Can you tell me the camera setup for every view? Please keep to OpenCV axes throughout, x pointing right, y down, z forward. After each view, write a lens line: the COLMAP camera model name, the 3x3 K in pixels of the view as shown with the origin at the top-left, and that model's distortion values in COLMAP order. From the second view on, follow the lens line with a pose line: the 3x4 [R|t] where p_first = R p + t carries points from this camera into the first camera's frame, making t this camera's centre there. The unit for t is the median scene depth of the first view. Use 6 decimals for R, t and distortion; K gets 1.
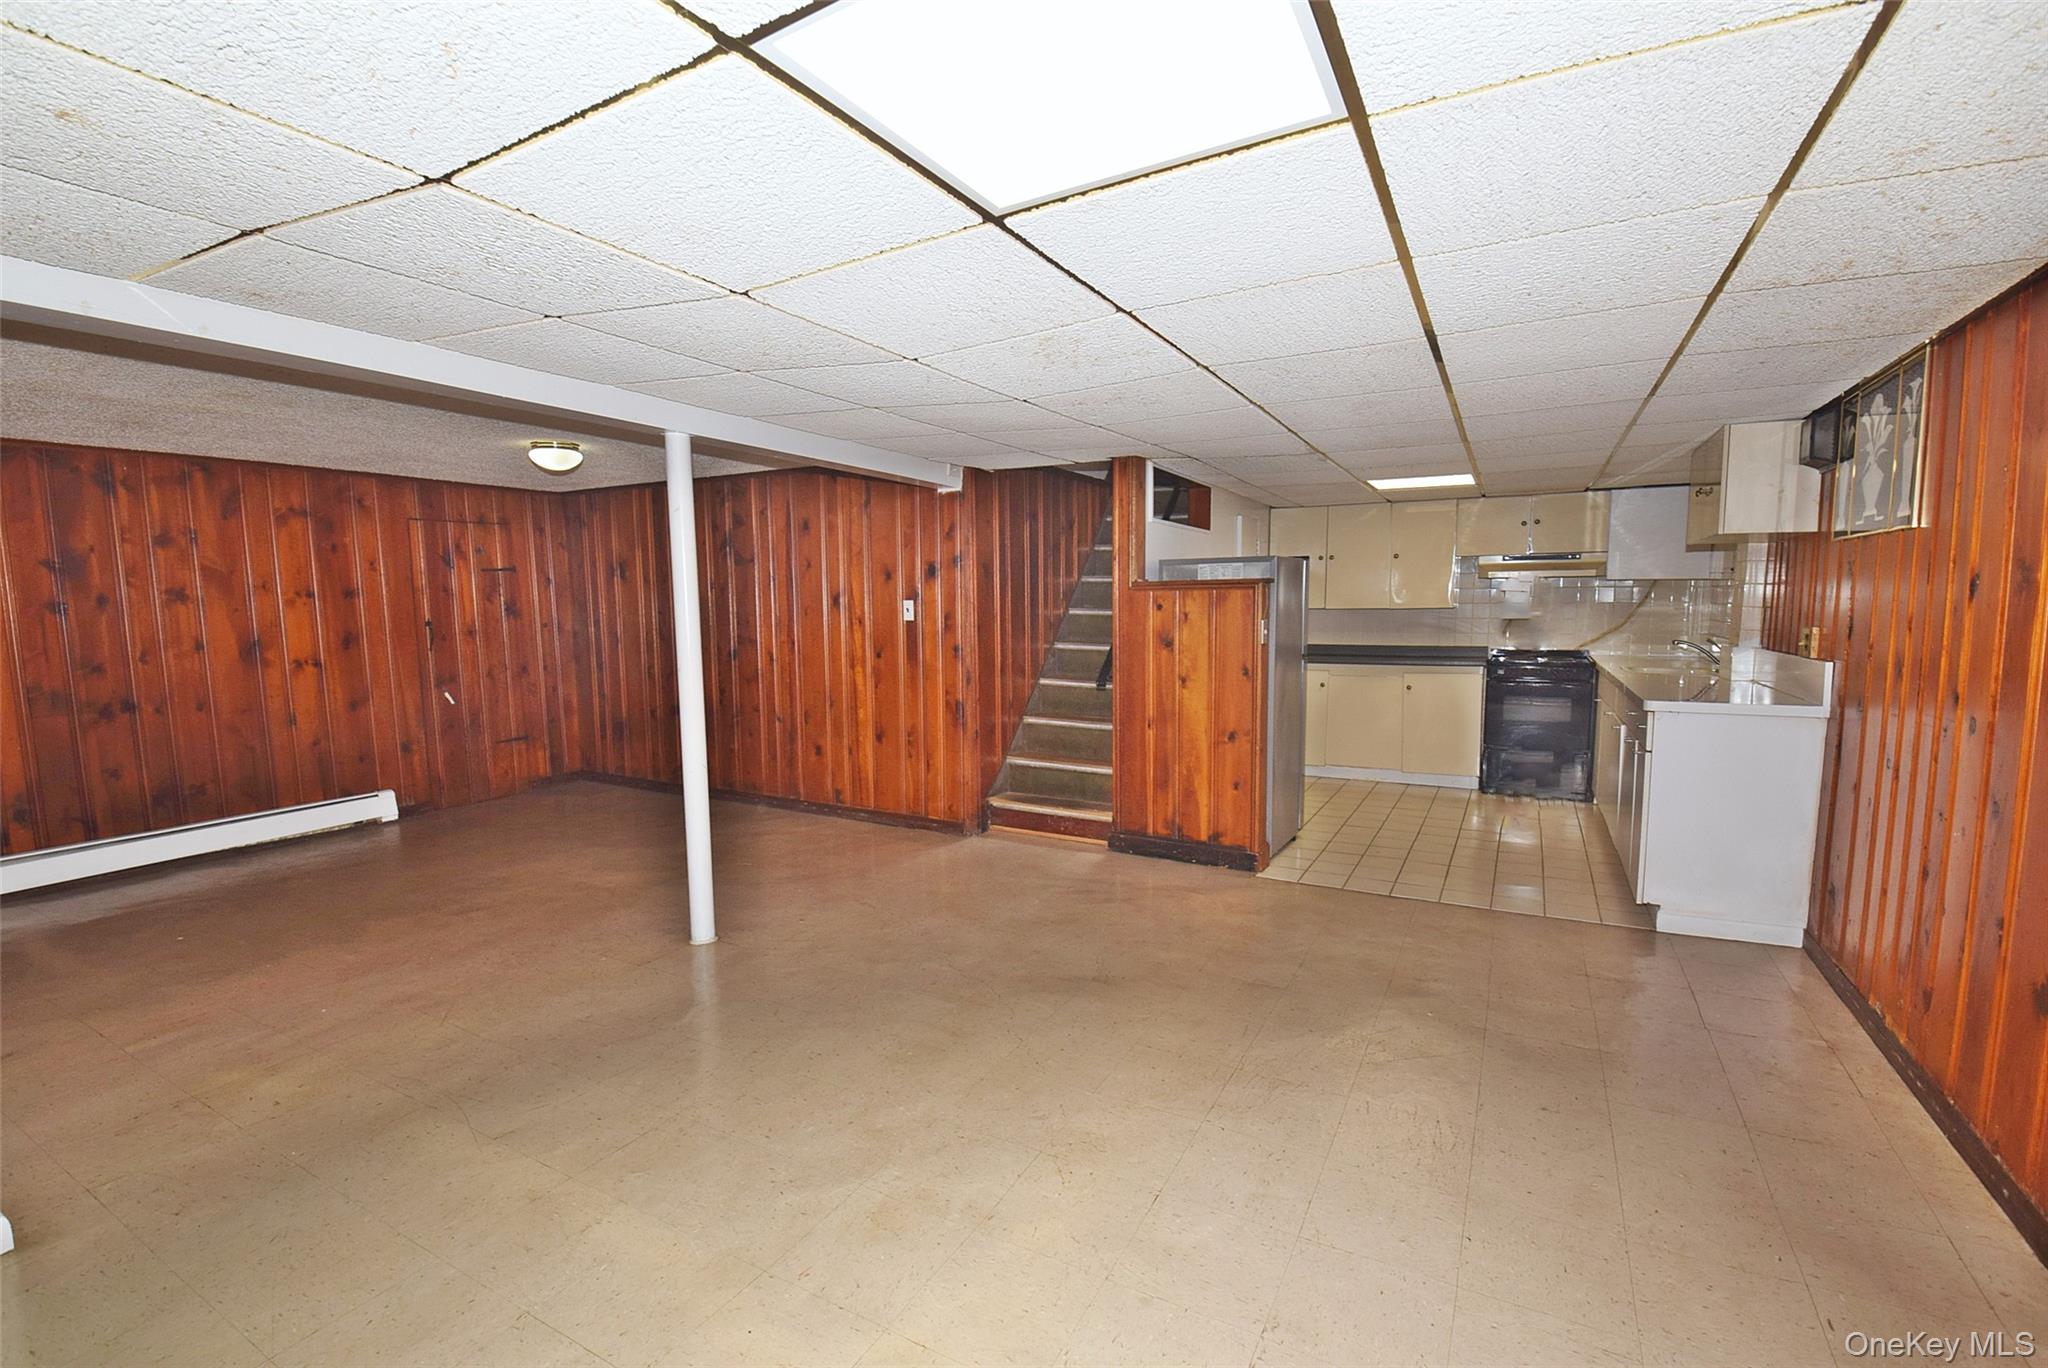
lens RADIAL K [[918.3, 0, 1024.0], [0, 918.3, 684.0], [0, 0, 1]] dist [0.002302, -0.010751]
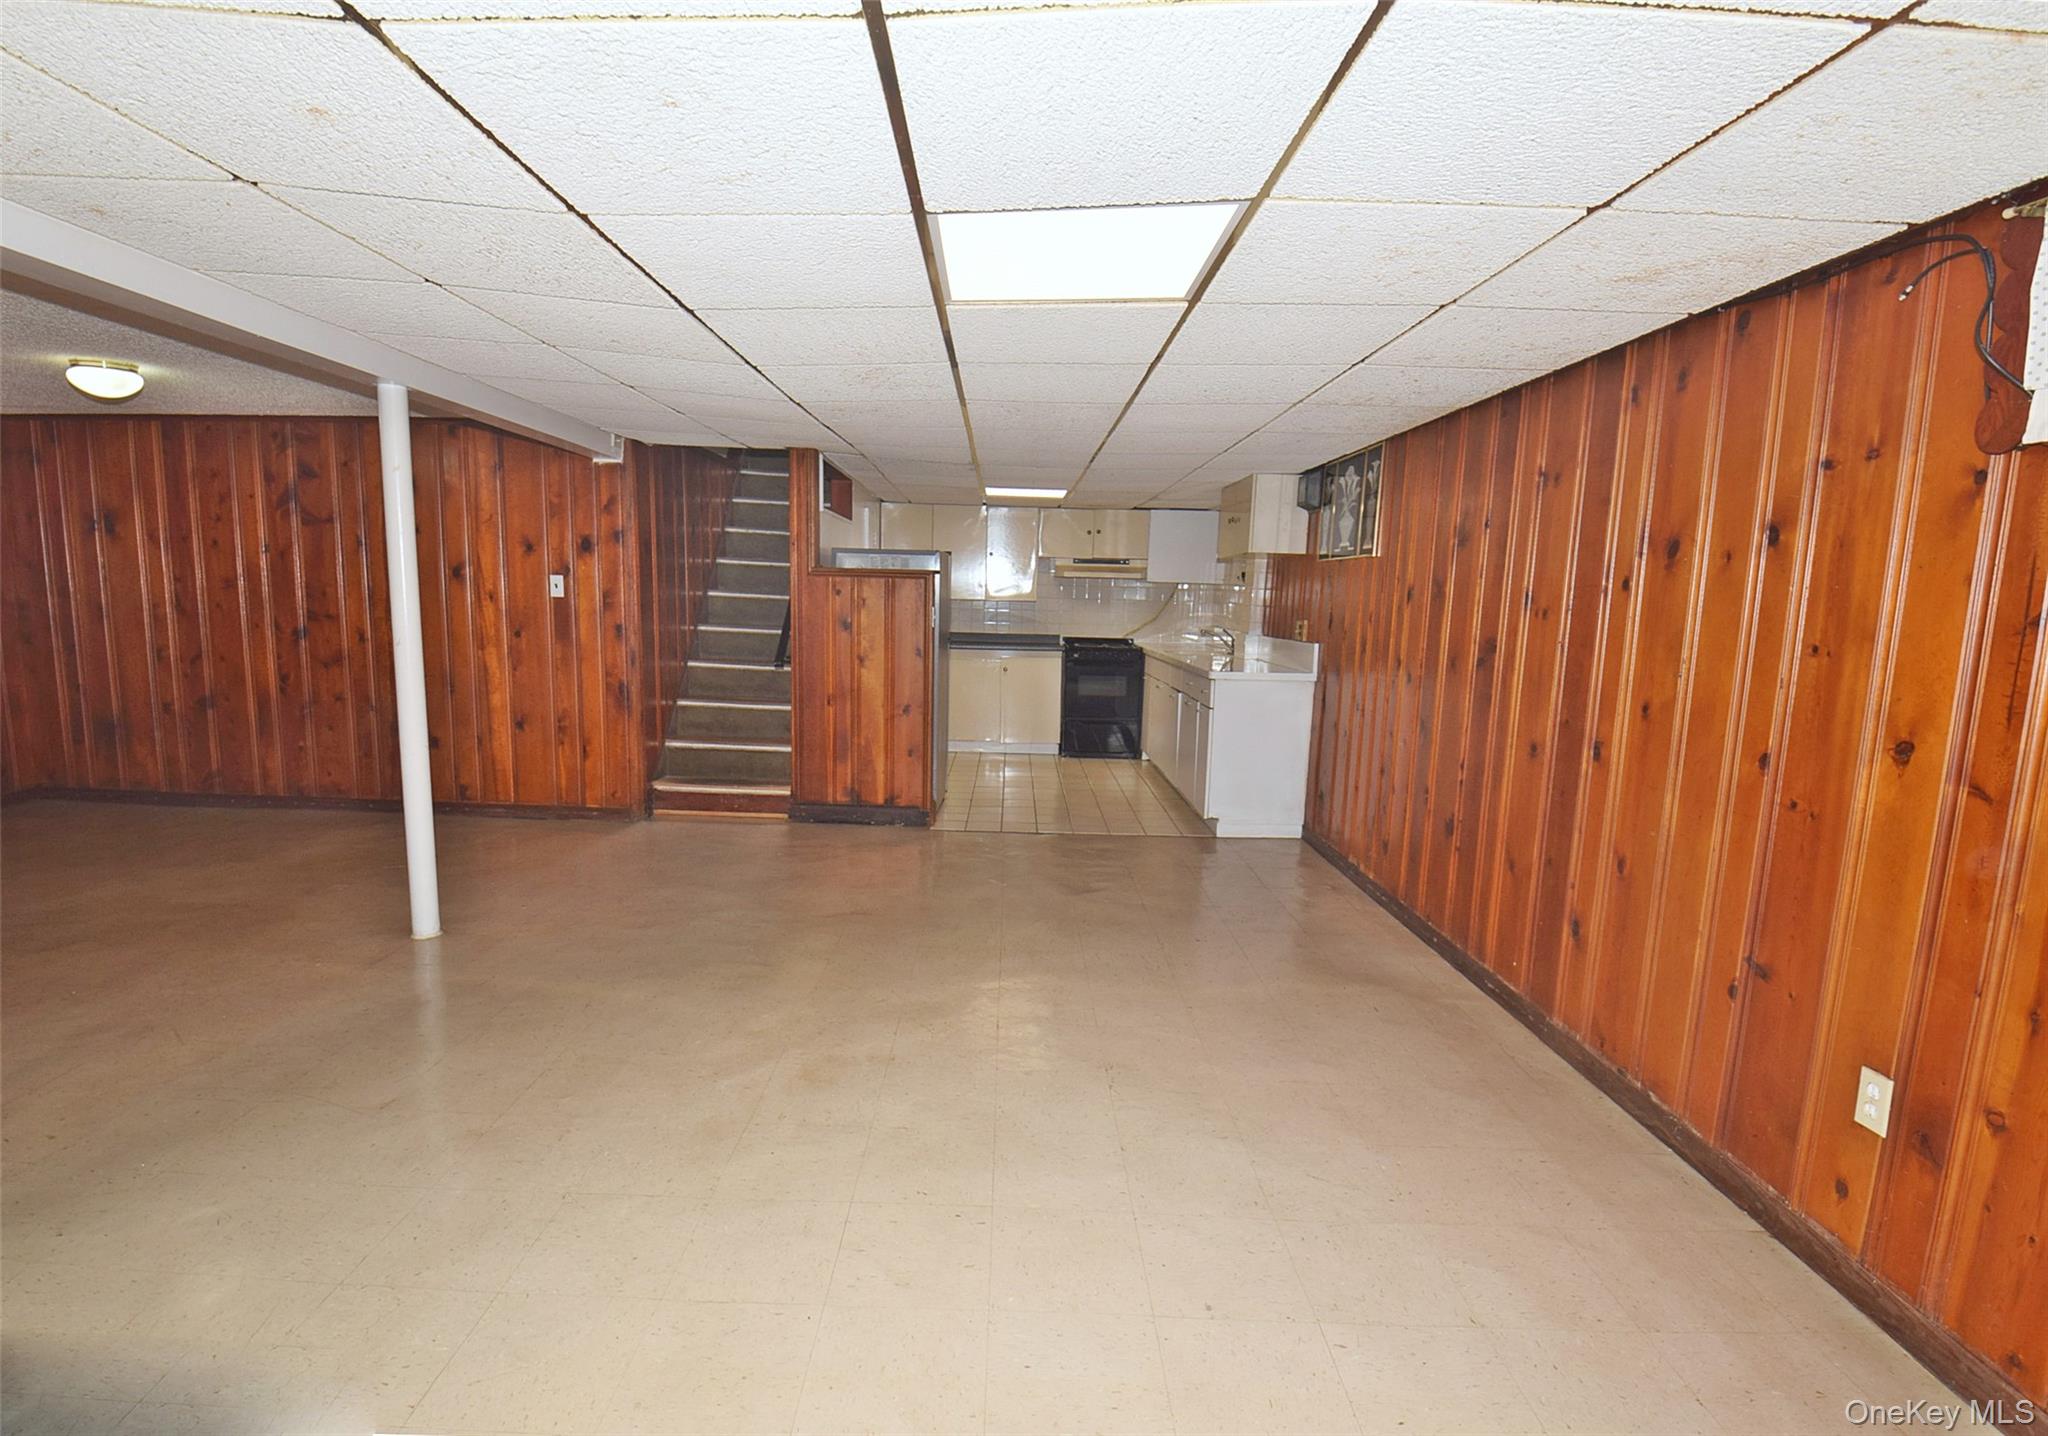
lens RADIAL K [[966.6, 0, 1024.0], [0, 966.6, 718.0], [0, 0, 1]] dist [0.029086, -0.046135]
pose [[0.873979, -0.029873, 0.485044, -0.212701], [0.010173, 0.999015, 0.043198, 0.016969], [-0.485856, -0.032820, 0.873422, -0.103566]]
